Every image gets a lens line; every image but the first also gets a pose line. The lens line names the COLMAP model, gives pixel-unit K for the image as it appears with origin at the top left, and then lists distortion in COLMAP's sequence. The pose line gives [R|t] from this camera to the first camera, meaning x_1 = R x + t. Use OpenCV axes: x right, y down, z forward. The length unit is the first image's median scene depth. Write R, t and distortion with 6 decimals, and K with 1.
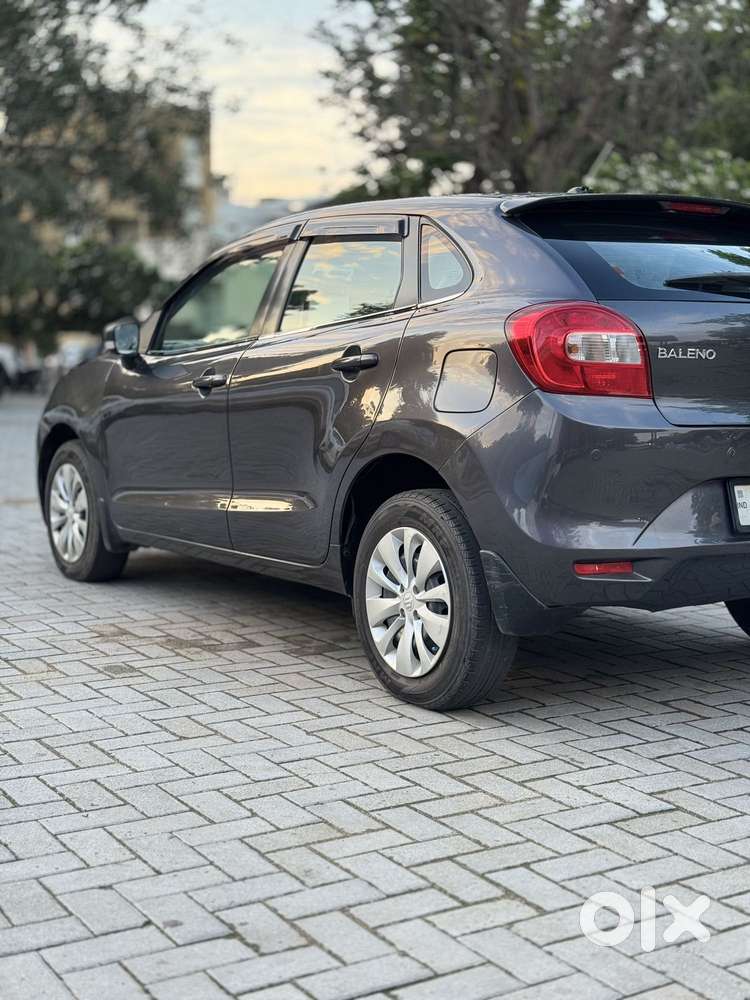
lens RADIAL K [[1381.1, 0, 374.3], [0, 1381.1, 500.8], [0, 0, 1]] dist [0.105925, 0.000000]
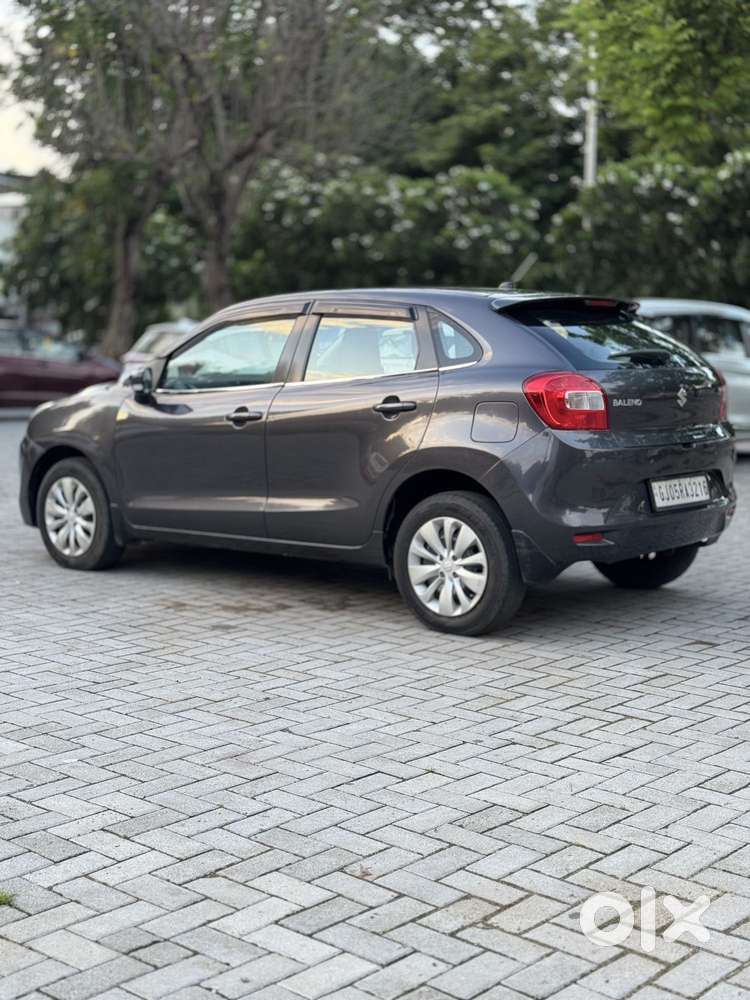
lens RADIAL K [[1381.1, 0, 371.2], [0, 1381.1, 496.2], [0, 0, 1]] dist [0.105925, 0.000000]
pose [[0.959860, -0.038660, 0.277802, -0.476272], [0.035647, 0.999238, 0.015891, -0.031062], [-0.278204, -0.005350, 0.960507, -0.431120]]
